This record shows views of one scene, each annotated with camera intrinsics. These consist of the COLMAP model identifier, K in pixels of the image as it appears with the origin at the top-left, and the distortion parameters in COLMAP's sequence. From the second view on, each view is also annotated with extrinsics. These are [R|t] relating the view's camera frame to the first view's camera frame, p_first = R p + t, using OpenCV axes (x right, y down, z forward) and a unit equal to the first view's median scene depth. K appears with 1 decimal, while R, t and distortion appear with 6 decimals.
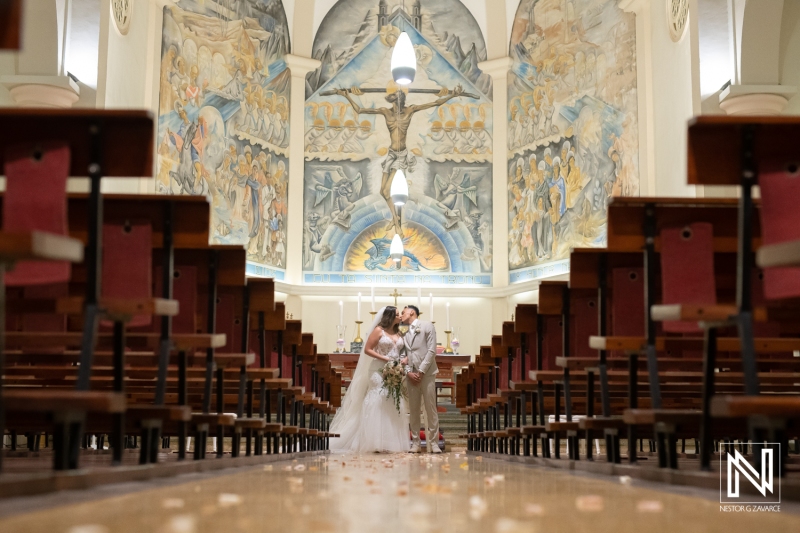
lens RADIAL K [[1163.5, 0, 400.0], [0, 1163.5, 265.6], [0, 0, 1]] dist [0.027201, 0.000000]
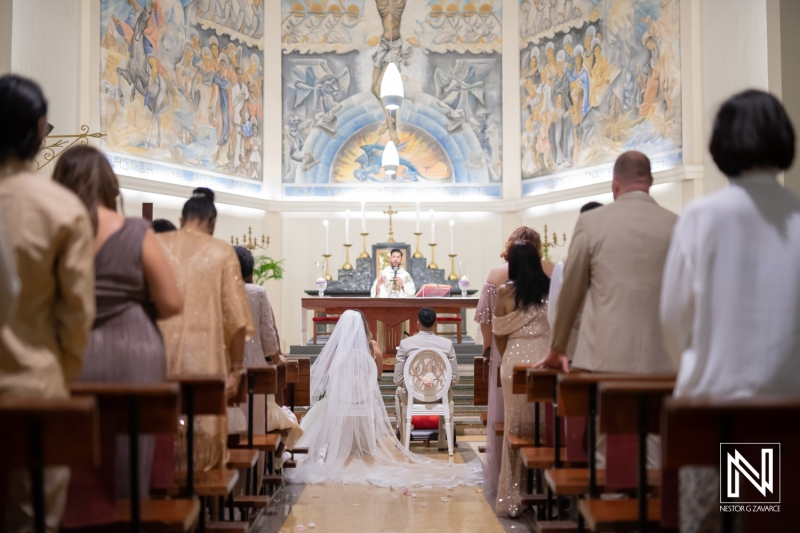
lens RADIAL K [[1163.5, 0, 400.2], [0, 1163.5, 268.5], [0, 0, 1]] dist [0.027201, 0.000000]
pose [[0.999926, -0.012057, 0.001390, 0.001746], [0.011877, 0.995628, 0.092652, -0.011671], [-0.002501, -0.092628, 0.995698, 0.138304]]
